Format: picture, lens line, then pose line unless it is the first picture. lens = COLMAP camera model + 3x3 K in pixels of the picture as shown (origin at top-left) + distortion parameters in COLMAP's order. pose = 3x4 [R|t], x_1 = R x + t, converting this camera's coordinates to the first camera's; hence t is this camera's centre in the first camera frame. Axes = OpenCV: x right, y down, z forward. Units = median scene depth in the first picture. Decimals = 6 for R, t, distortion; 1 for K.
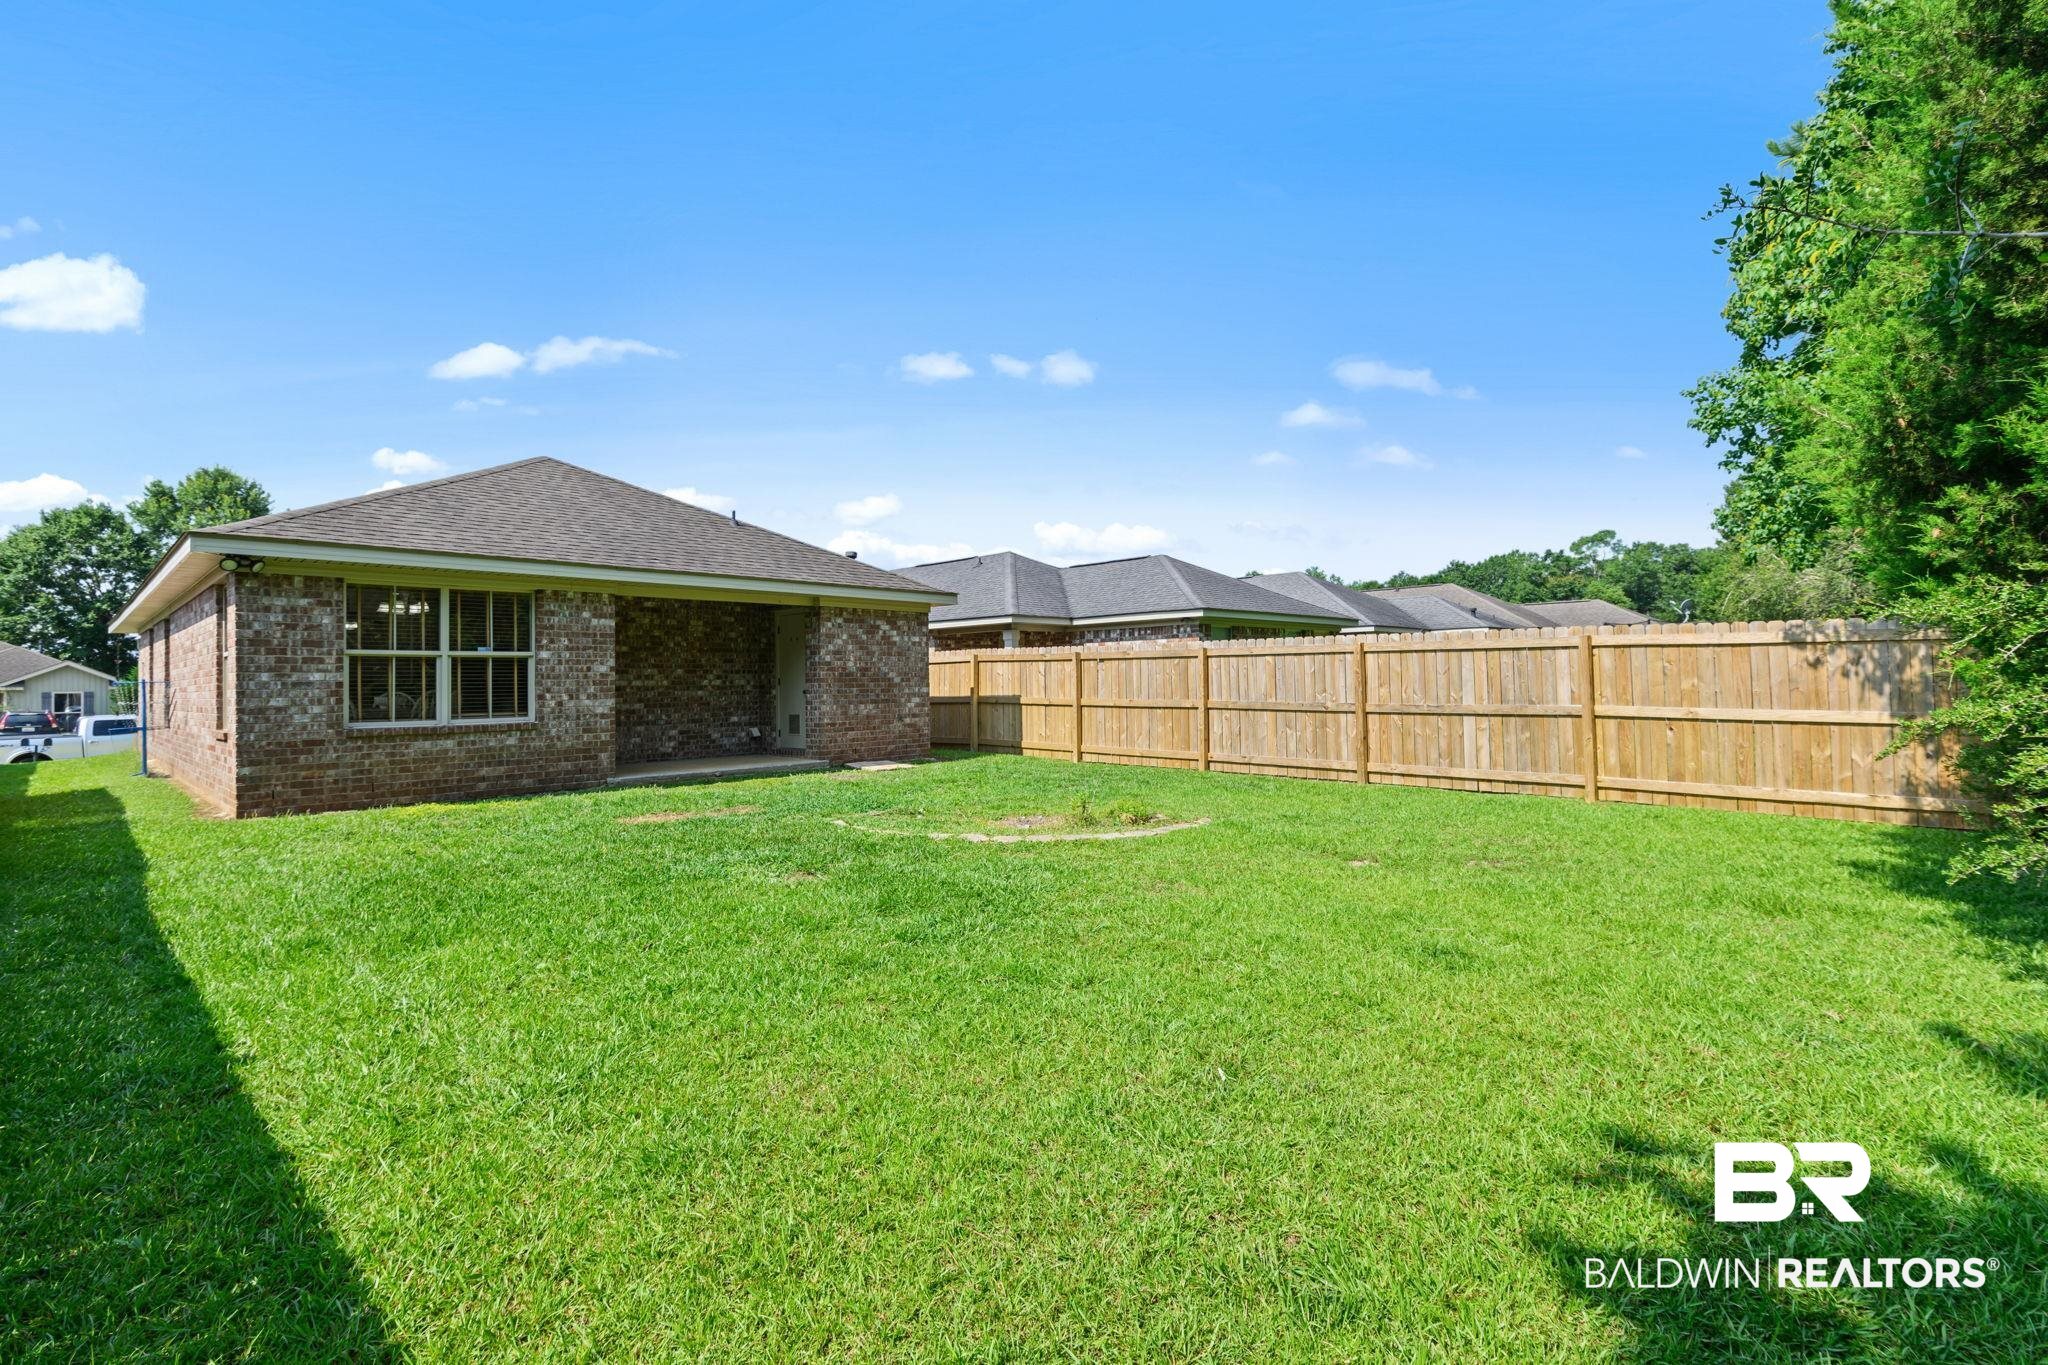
lens RADIAL K [[934.5, 0, 1028.0], [0, 934.5, 652.7], [0, 0, 1]] dist [0.002561, -0.004522]
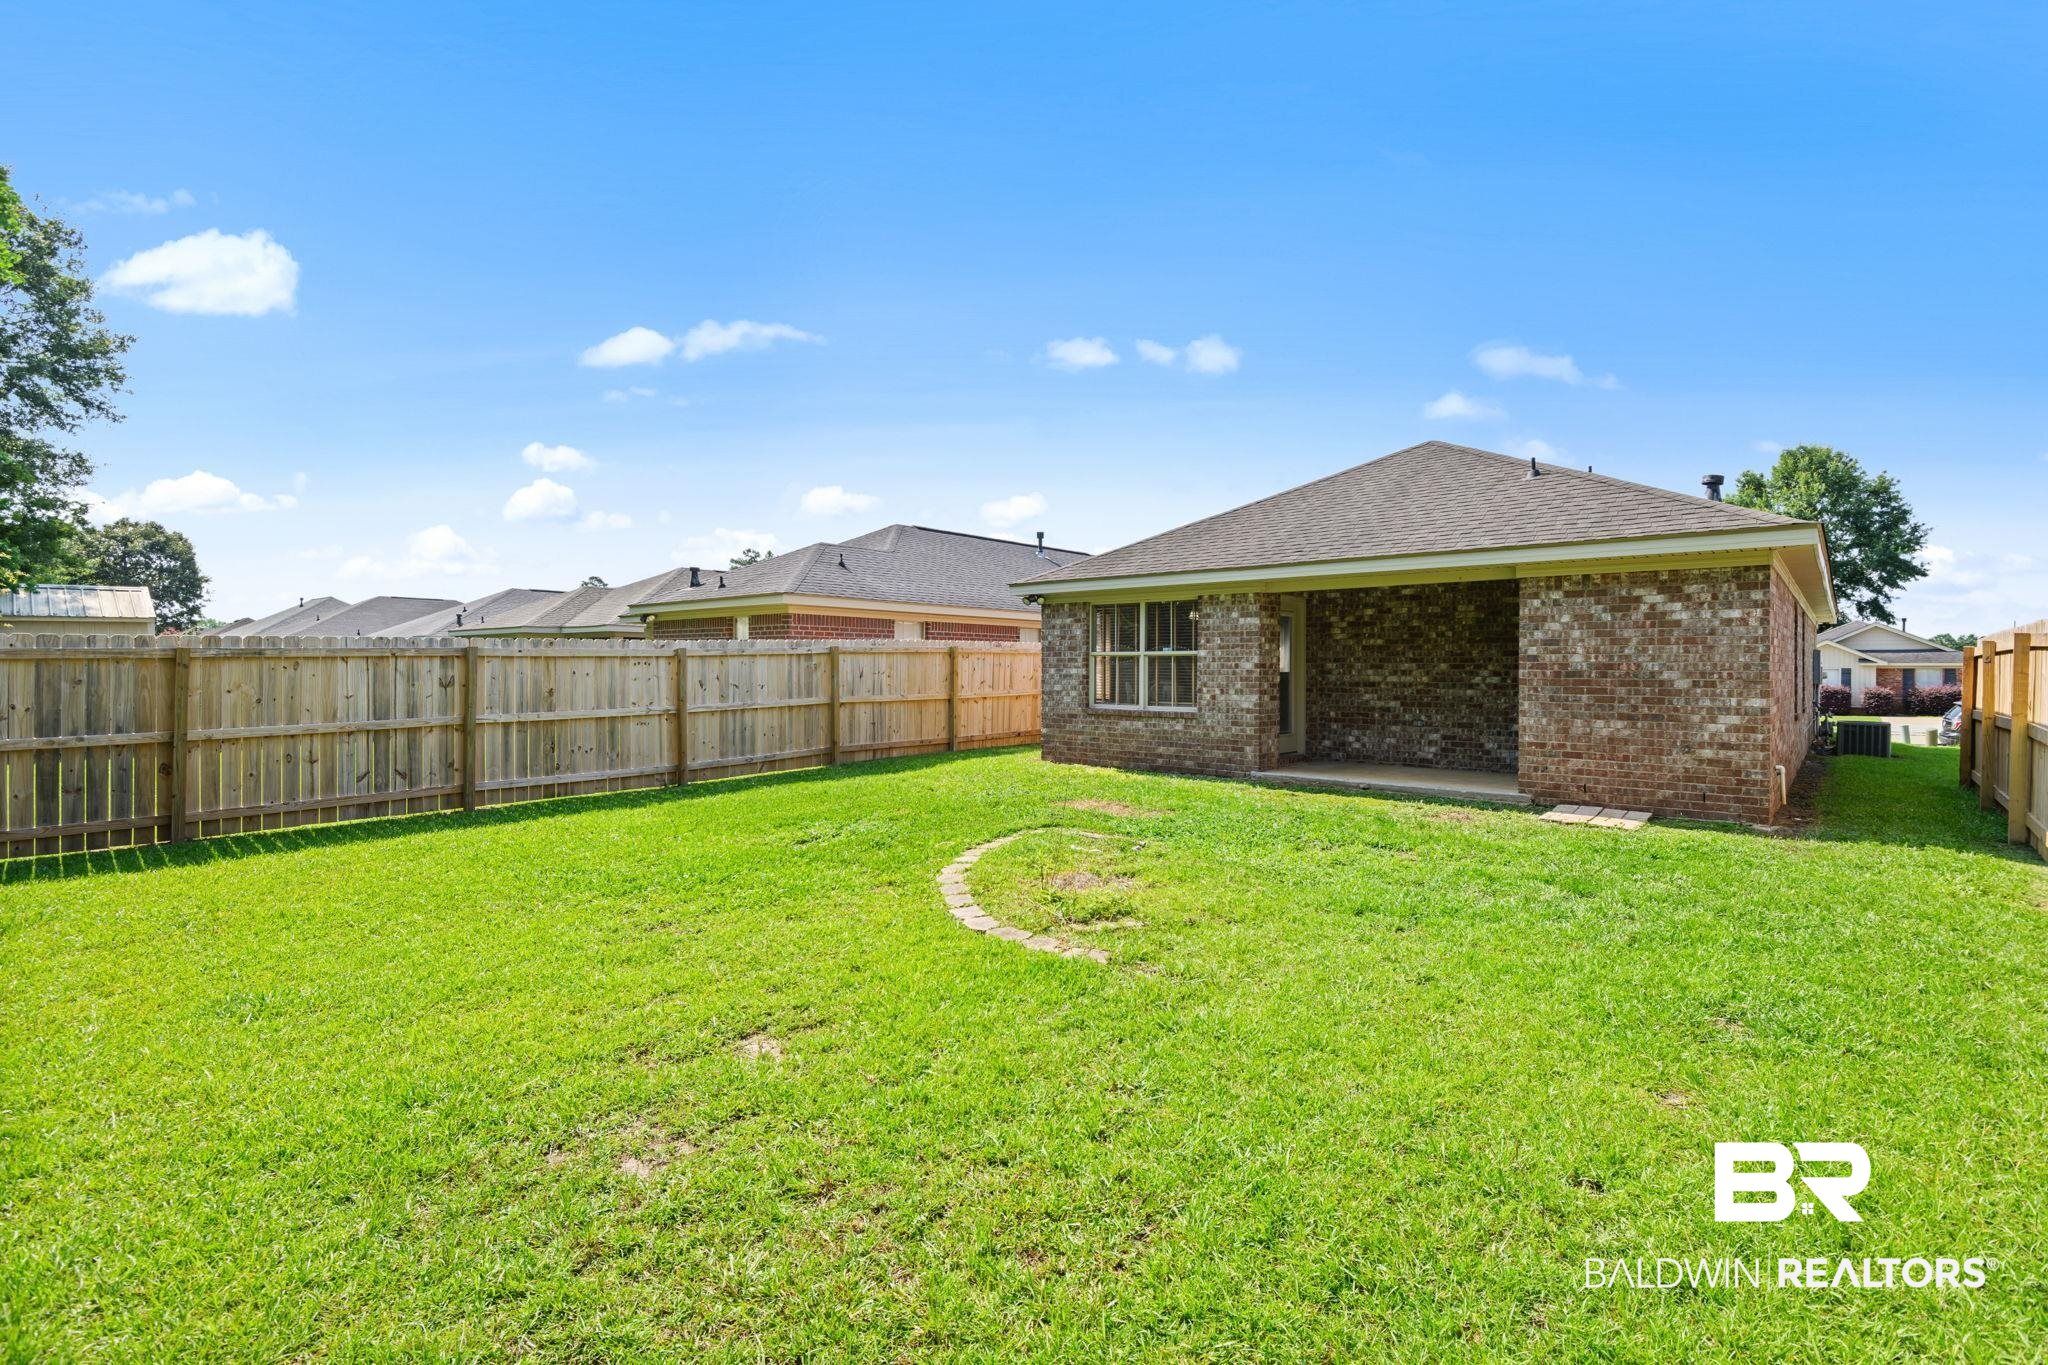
lens RADIAL K [[934.5, 0, 1028.0], [0, 934.5, 652.7], [0, 0, 1]] dist [0.002561, -0.004522]
pose [[0.042726, -0.000828, -0.999086, 0.488061], [0.029017, 0.999579, 0.000412, -0.004023], [0.998665, -0.029008, 0.042732, 0.603655]]
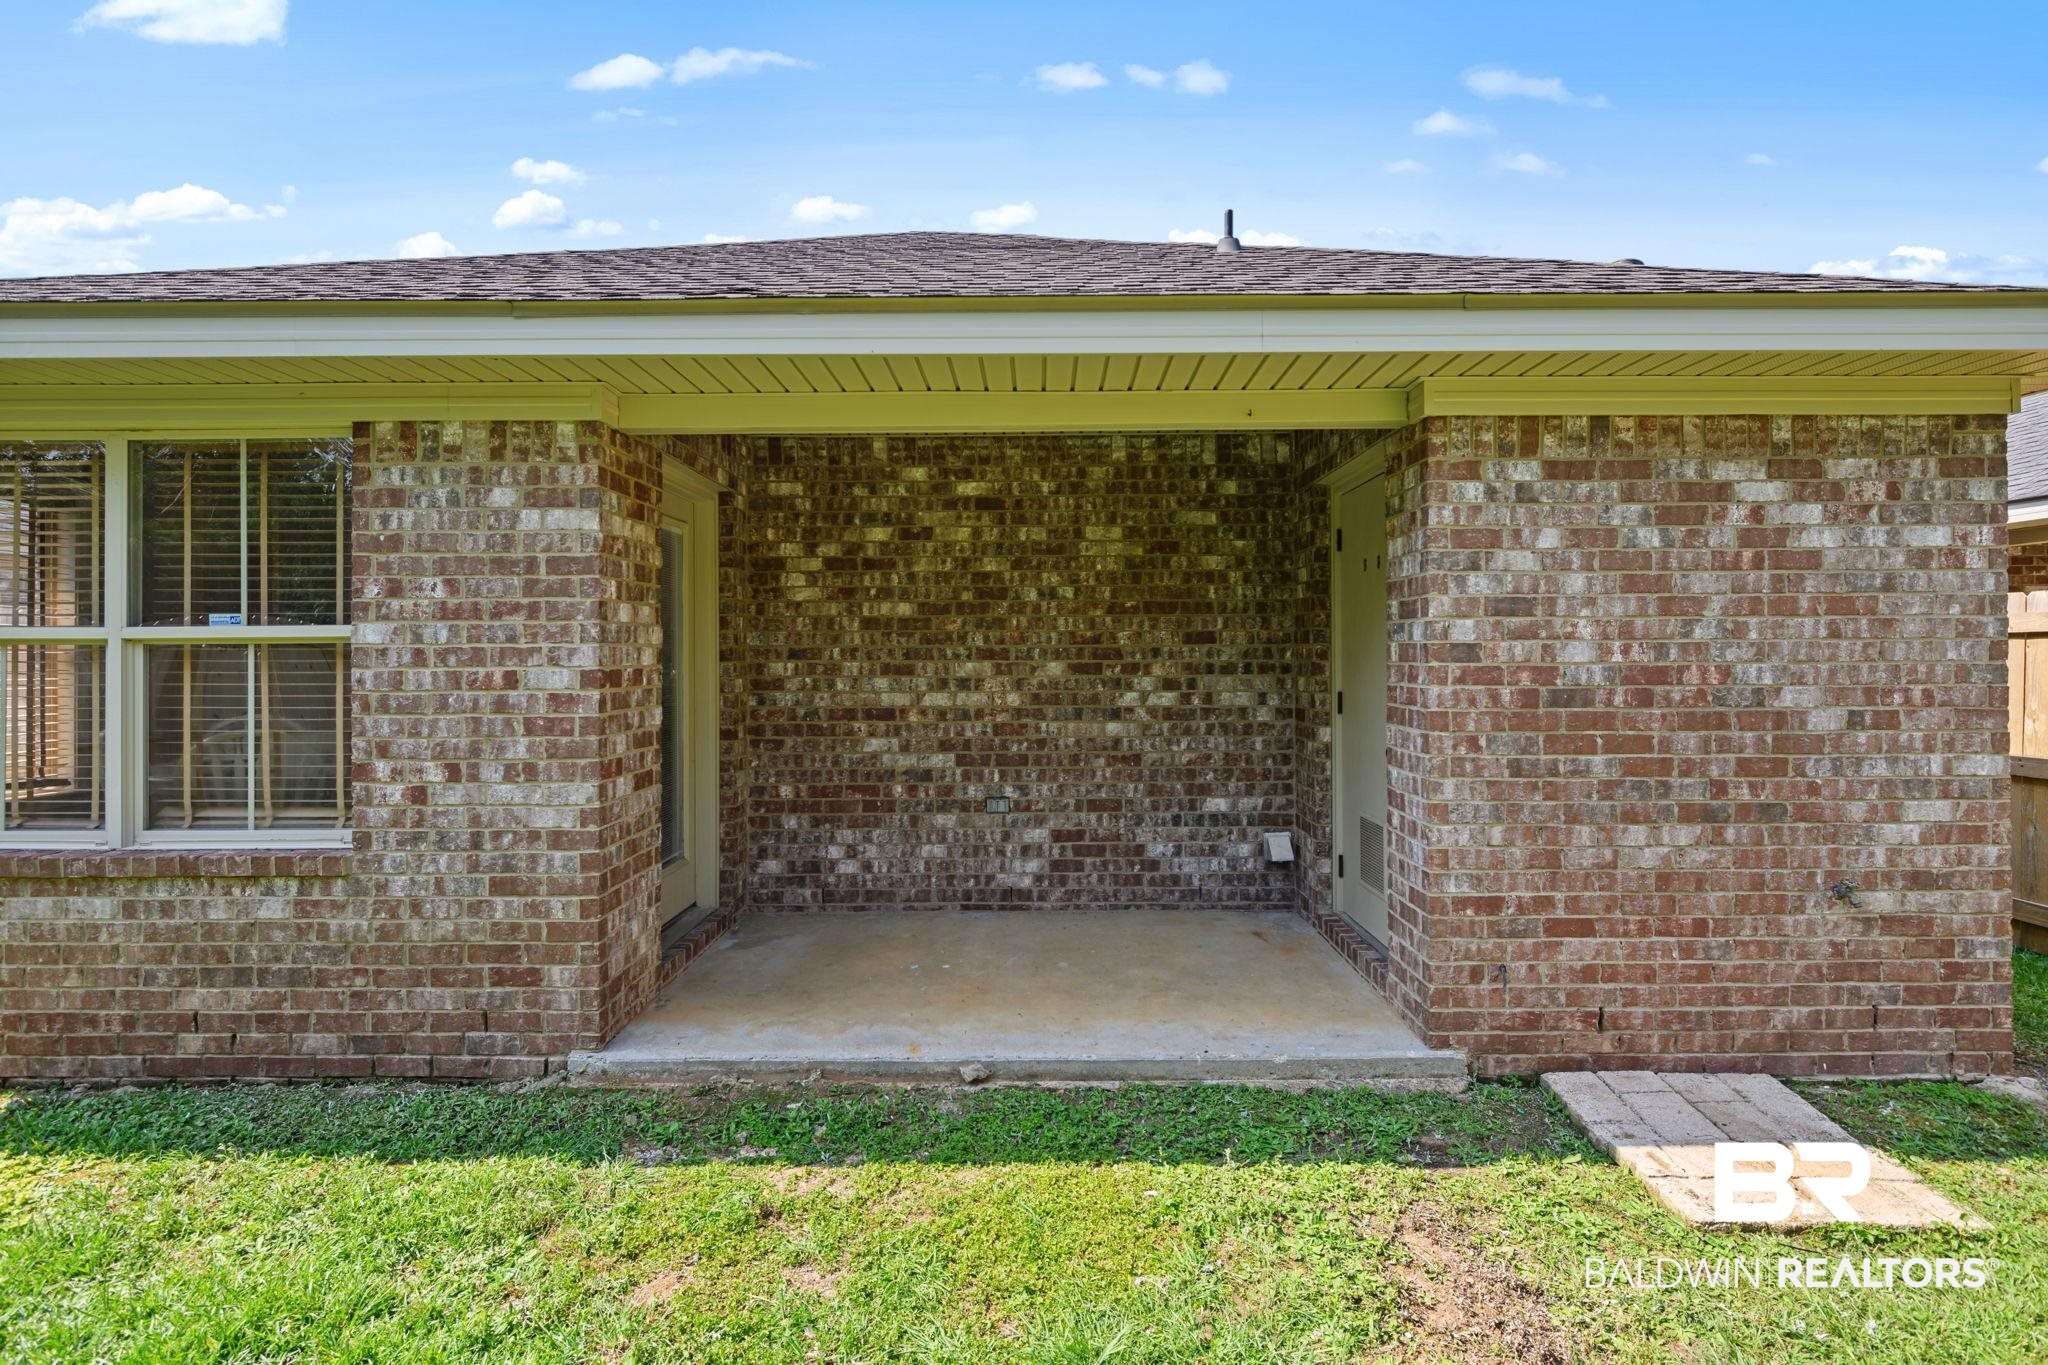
lens RADIAL K [[934.5, 0, 1028.0], [0, 934.5, 652.7], [0, 0, 1]] dist [0.002561, -0.004522]
pose [[0.686201, 0.011684, -0.727318, -0.118142], [0.018352, 0.999275, 0.033367, 0.001648], [0.727181, -0.036244, 0.685489, 0.769877]]
